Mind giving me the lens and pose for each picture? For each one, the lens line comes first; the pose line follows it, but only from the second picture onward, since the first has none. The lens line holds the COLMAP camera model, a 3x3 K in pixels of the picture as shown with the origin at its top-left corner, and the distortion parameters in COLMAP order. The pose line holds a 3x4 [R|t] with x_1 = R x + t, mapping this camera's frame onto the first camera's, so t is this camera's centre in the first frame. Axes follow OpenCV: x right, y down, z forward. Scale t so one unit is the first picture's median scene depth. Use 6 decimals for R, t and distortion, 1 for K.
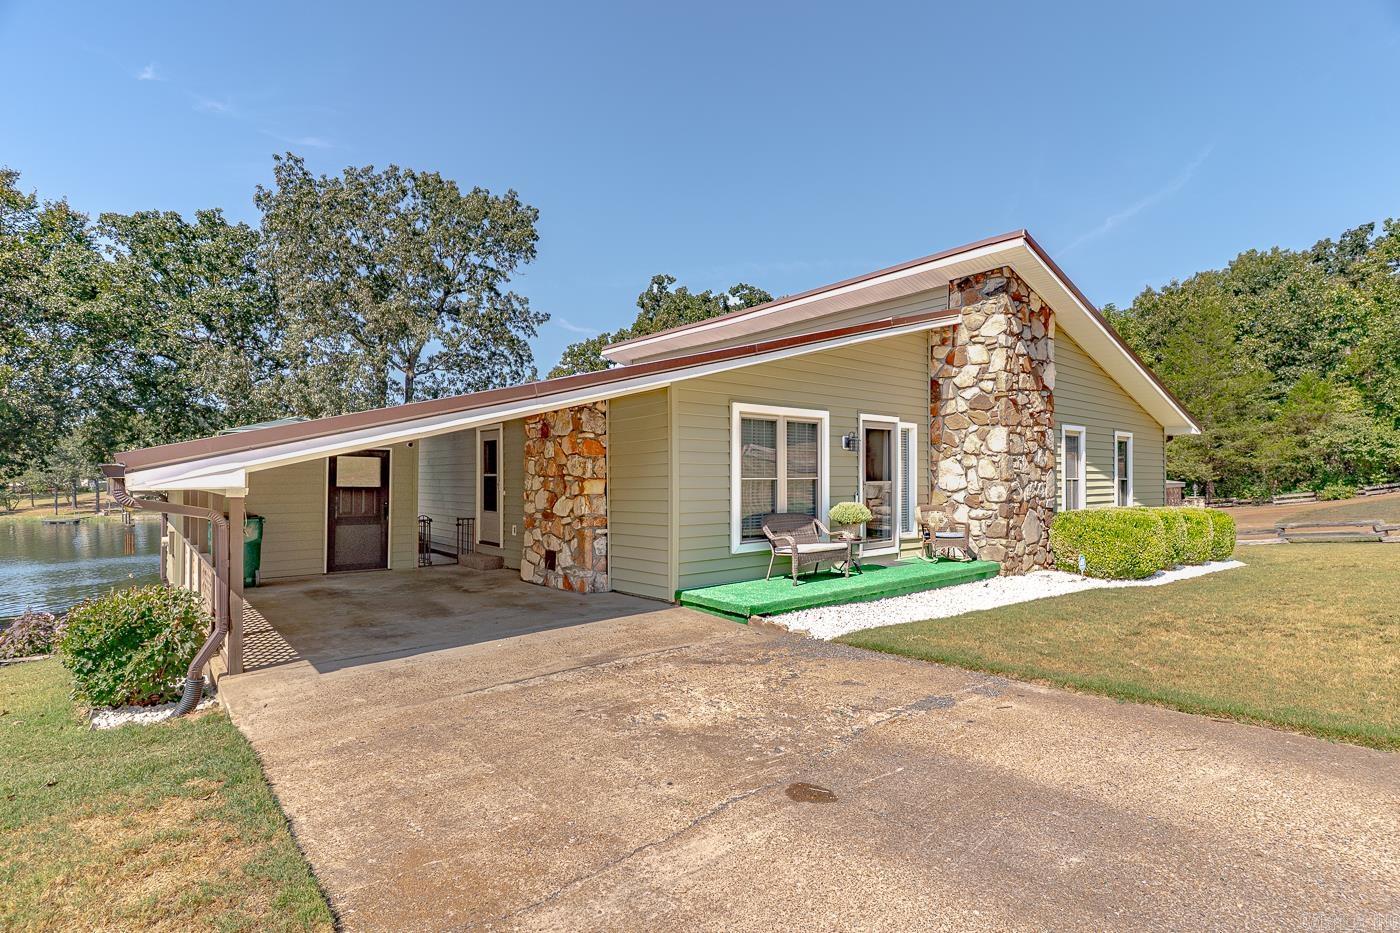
lens RADIAL K [[662.0, 0, 696.3], [0, 662.0, 469.0], [0, 0, 1]] dist [0.001984, -0.000175]
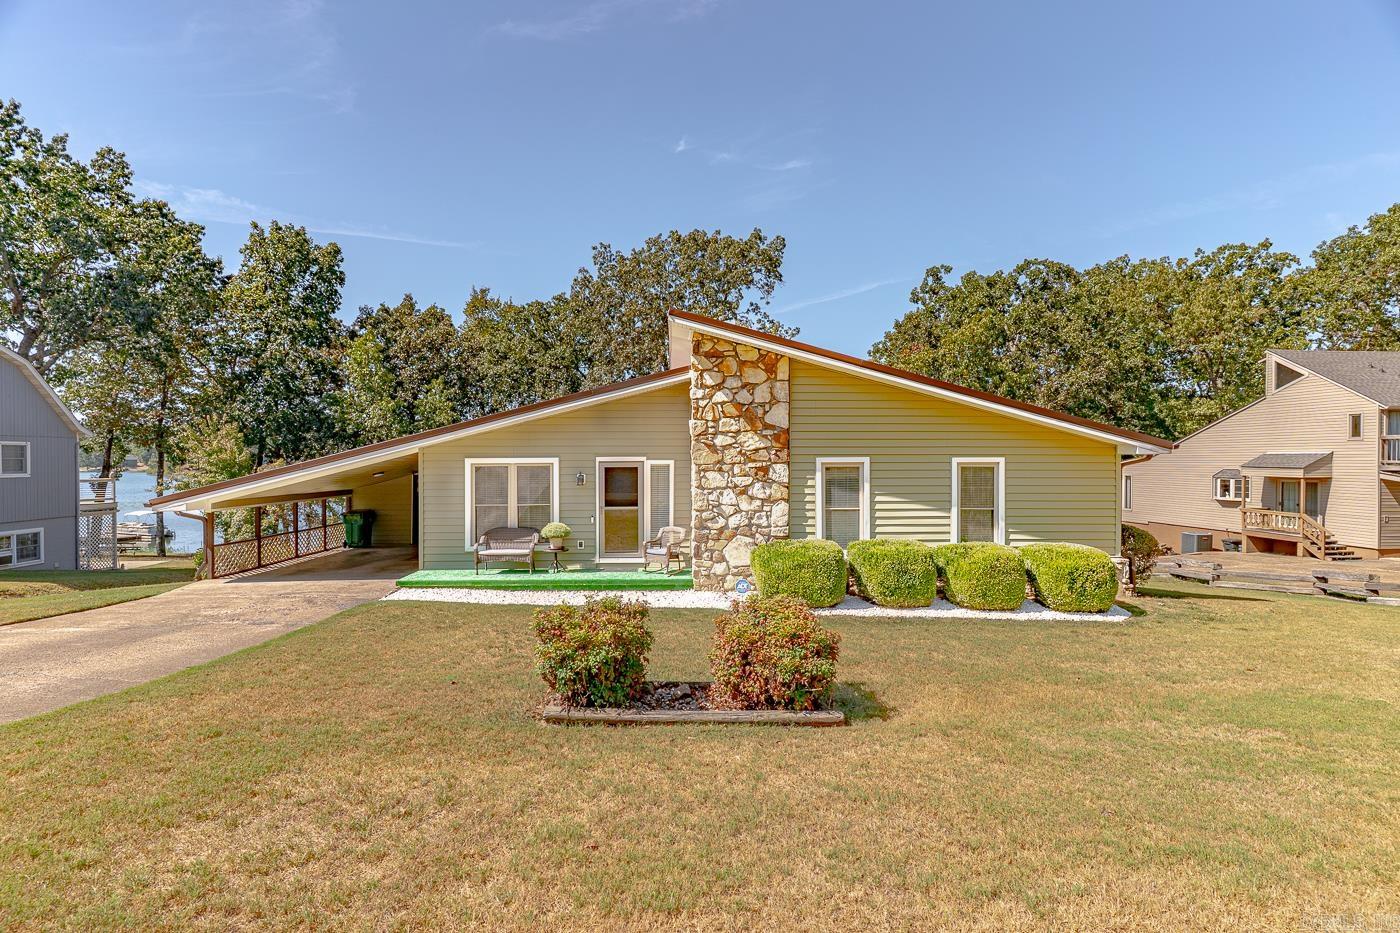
lens RADIAL K [[656.3, 0, 706.4], [0, 656.3, 467.7], [0, 0, 1]] dist [0.003279, 0.000549]
pose [[0.794629, 0.006764, -0.607057, 1.141887], [0.008439, 0.999718, 0.022185, -0.082192], [0.607036, -0.022752, 0.794348, 0.064849]]
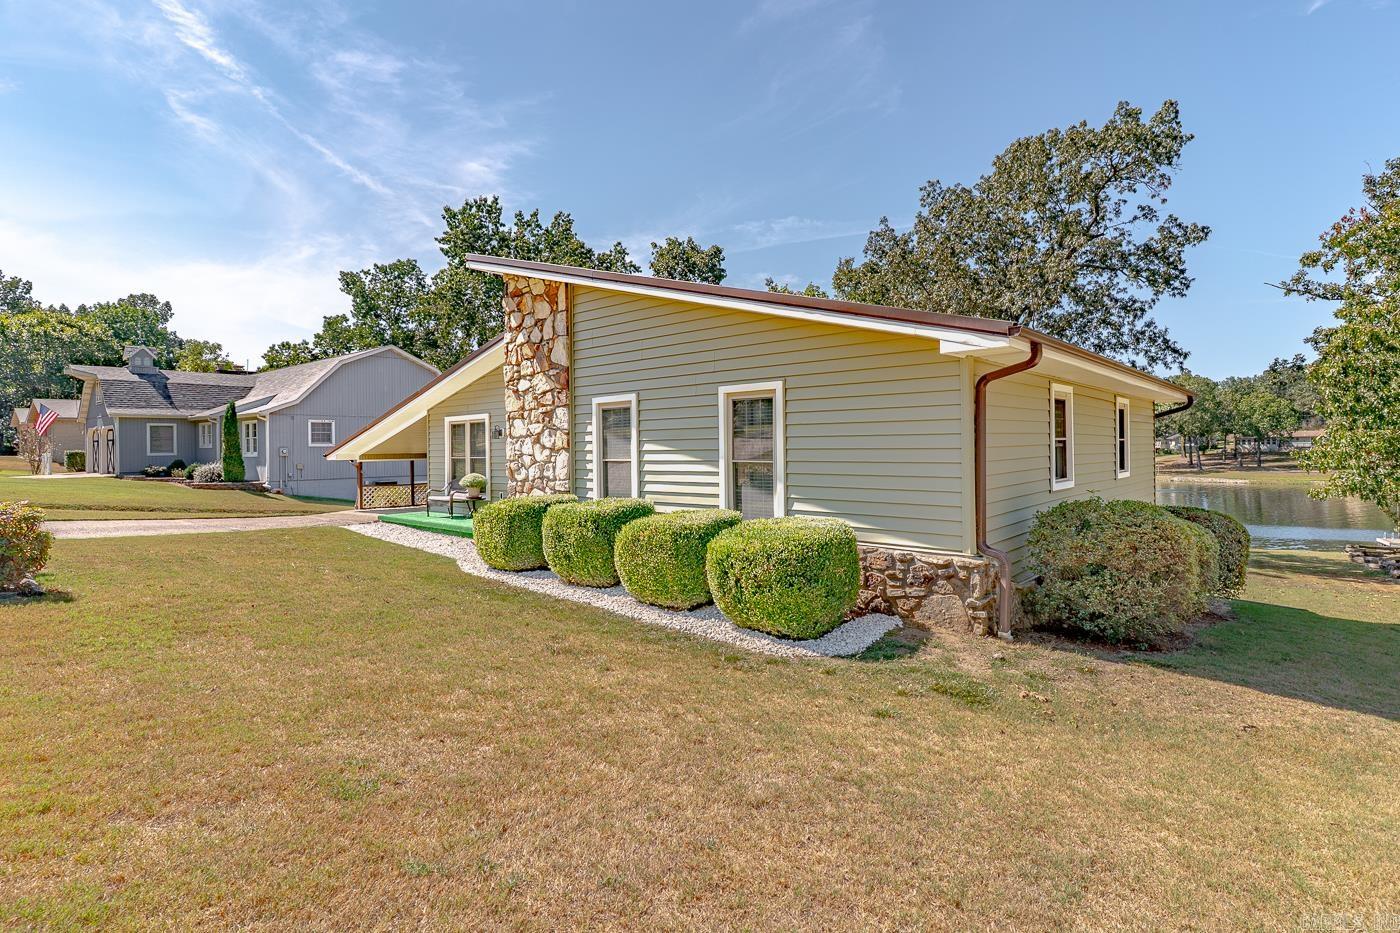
lens RADIAL K [[703.1, 0, 704.2], [0, 703.1, 453.5], [0, 0, 1]] dist [-0.021513, -0.000054]
pose [[0.141284, 0.004609, -0.989958, 1.624850], [0.022329, 0.999720, 0.007842, 0.002561], [0.989717, -0.023212, 0.141141, 1.102277]]
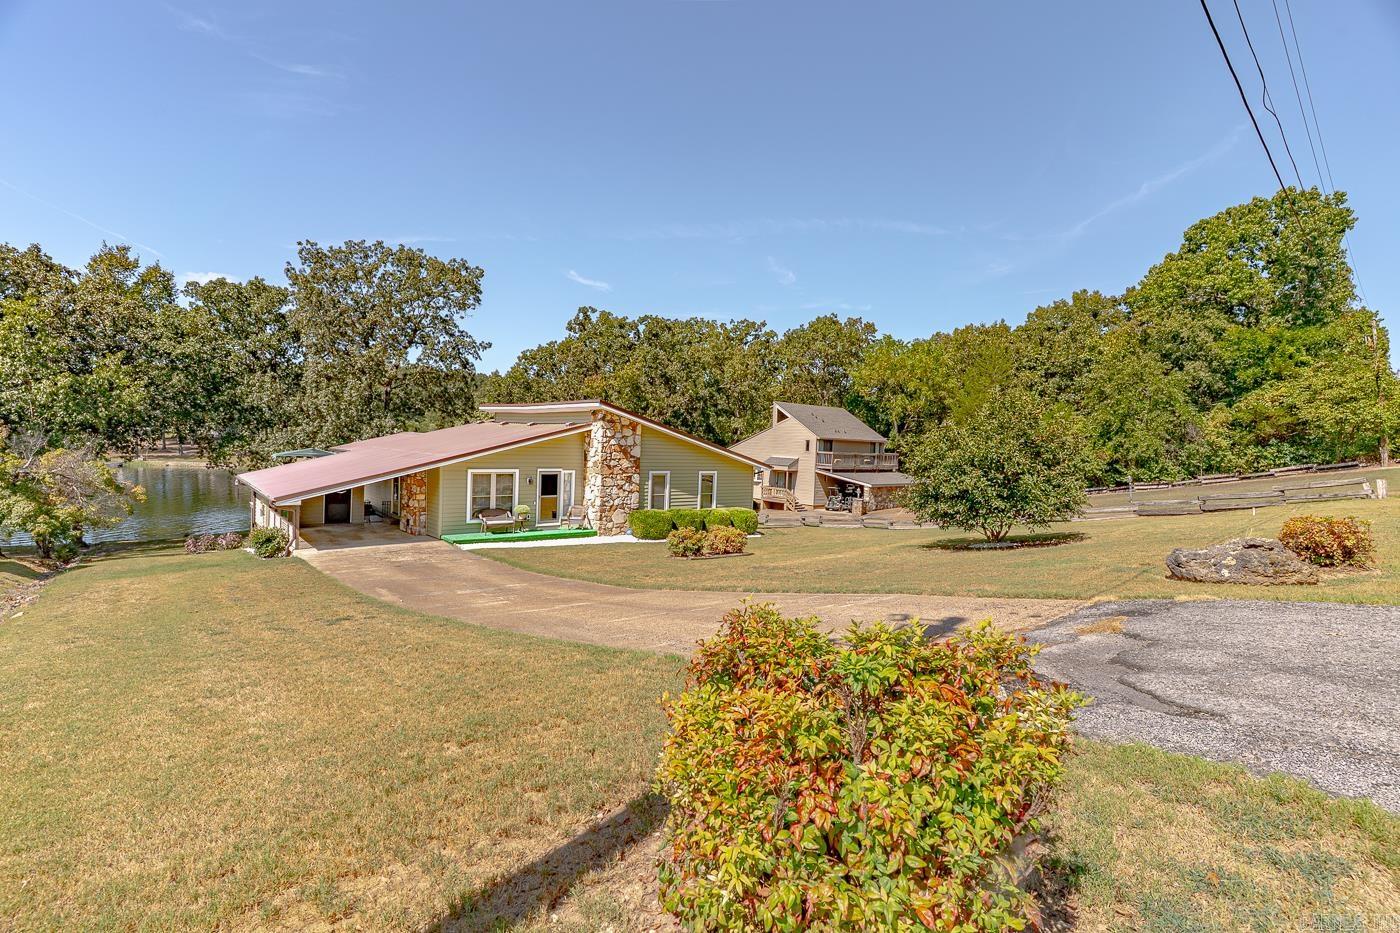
lens RADIAL K [[644.0, 0, 691.5], [0, 644.0, 472.3], [0, 0, 1]] dist [-0.001874, 0.000300]
pose [[0.999146, 0.040406, -0.008598, 0.776715], [-0.039770, 0.997128, 0.064450, -0.229039], [0.011178, -0.064053, 0.997884, -1.291154]]
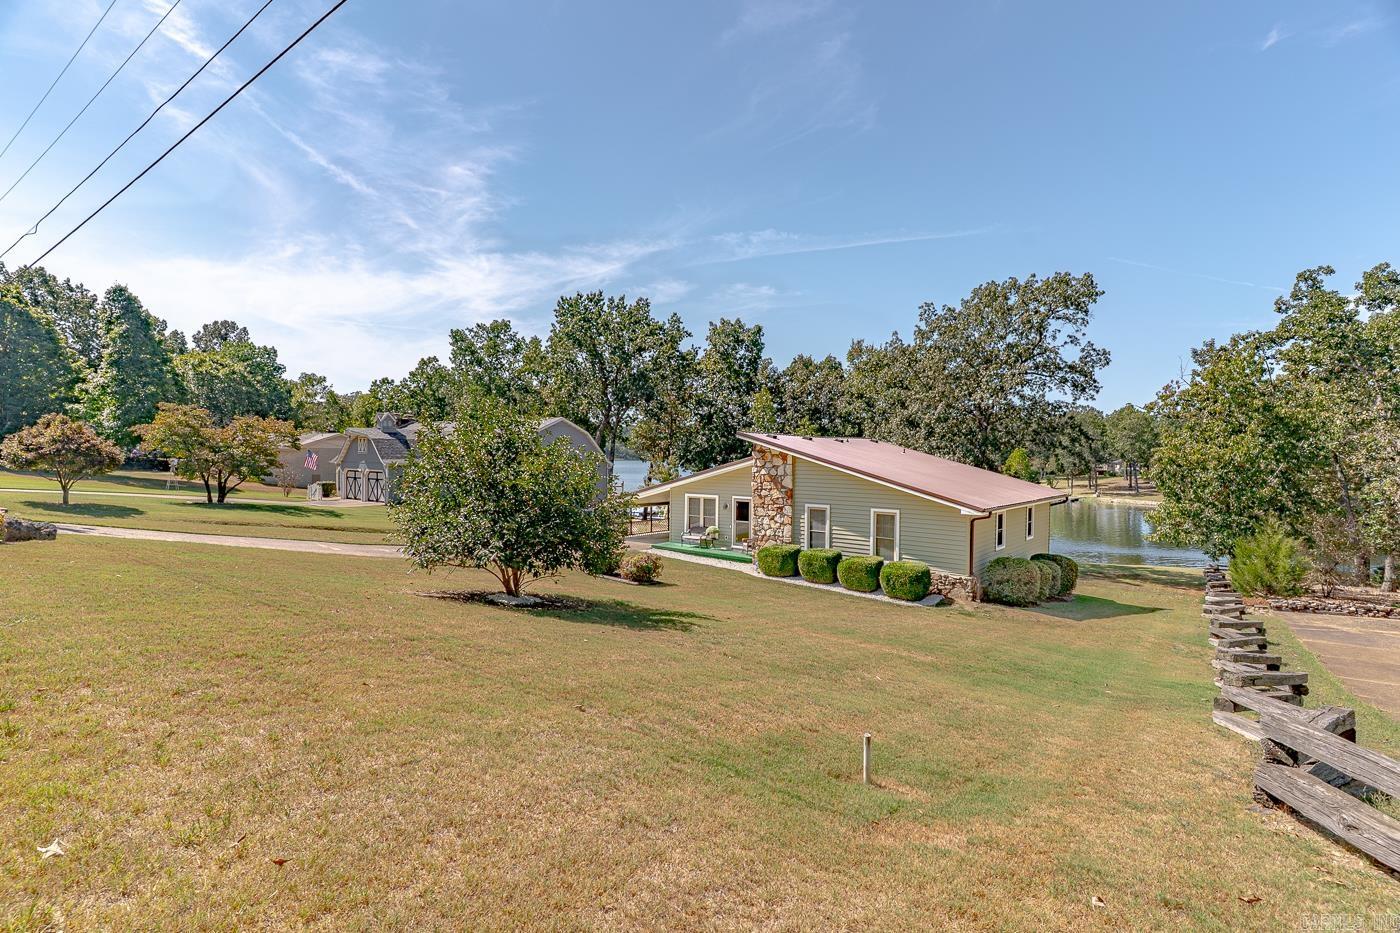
lens RADIAL K [[689.0, 0, 684.8], [0, 689.0, 470.4], [0, 0, 1]] dist [-0.038458, -0.000338]
pose [[0.153838, 0.028271, -0.987692, 2.831529], [-0.000685, 0.999593, 0.028505, -0.252016], [0.988096, -0.003708, 0.153795, 0.328103]]
